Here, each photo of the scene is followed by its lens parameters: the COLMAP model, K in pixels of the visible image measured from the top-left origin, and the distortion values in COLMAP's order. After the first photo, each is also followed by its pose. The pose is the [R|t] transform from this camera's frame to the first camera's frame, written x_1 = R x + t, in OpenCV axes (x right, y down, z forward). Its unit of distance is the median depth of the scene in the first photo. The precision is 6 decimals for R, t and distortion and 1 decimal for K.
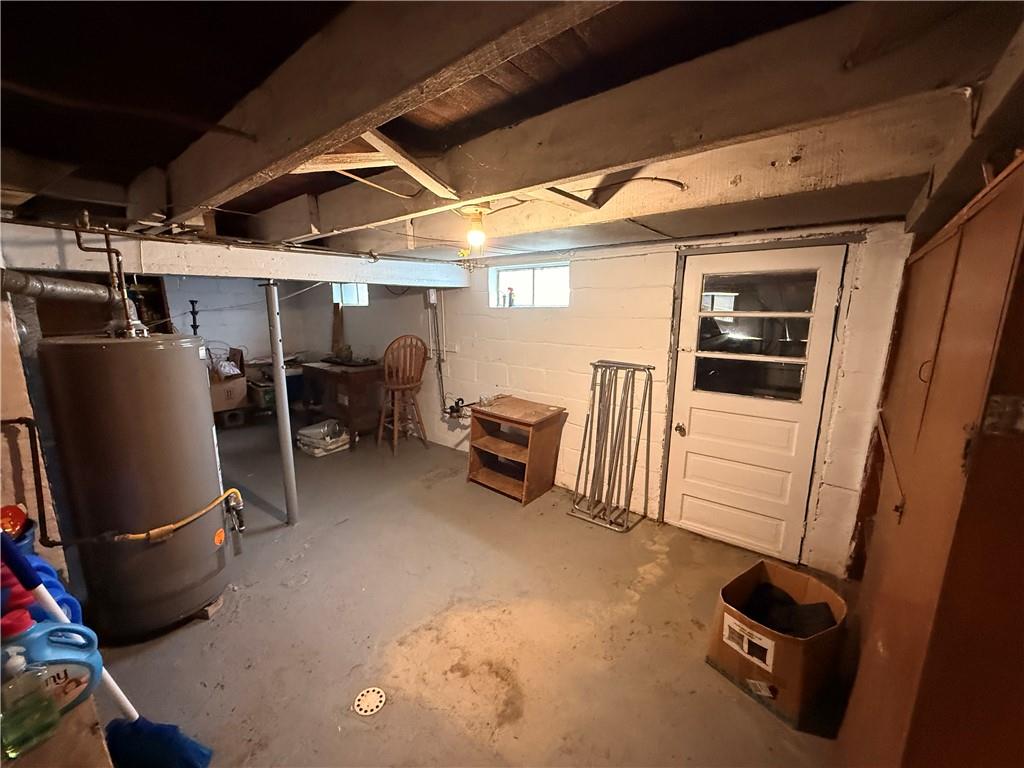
lens RADIAL K [[408.6, 0, 510.6], [0, 408.6, 383.6], [0, 0, 1]] dist [0.000563, 0.000263]
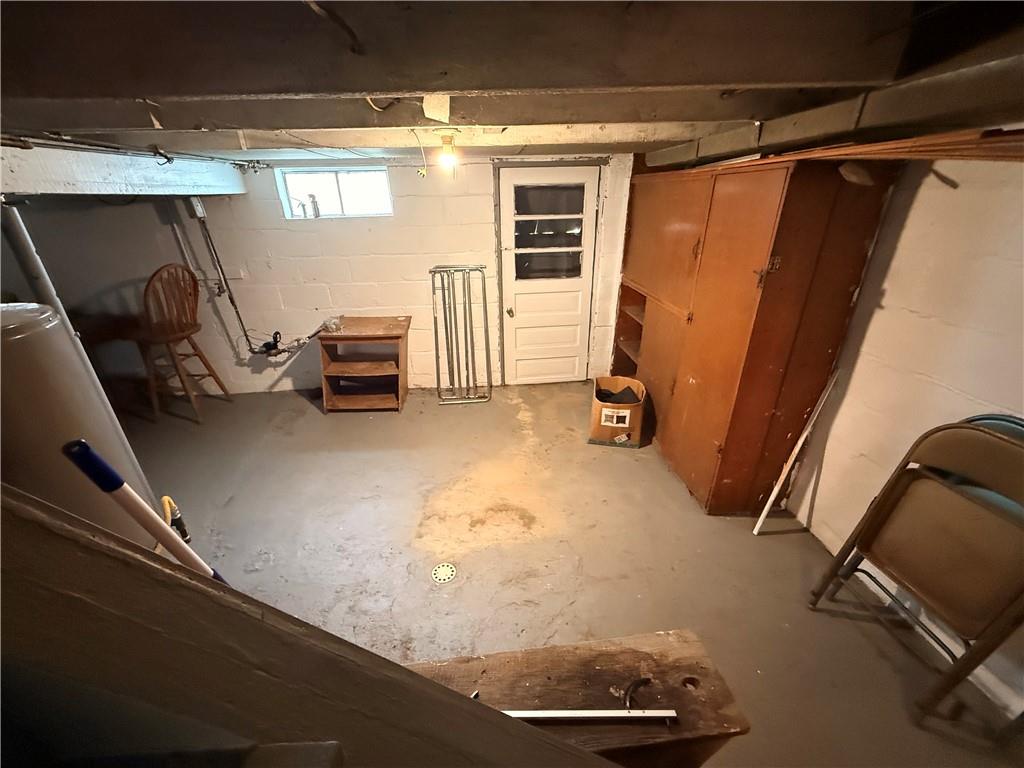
lens RADIAL K [[408.6, 0, 510.6], [0, 408.6, 384.7], [0, 0, 1]] dist [0.000563, 0.000263]
pose [[0.719821, -0.306219, 0.622967, -0.461550], [0.149252, 0.944725, 0.291922, -0.050288], [-0.677924, -0.117153, 0.725737, 0.023010]]
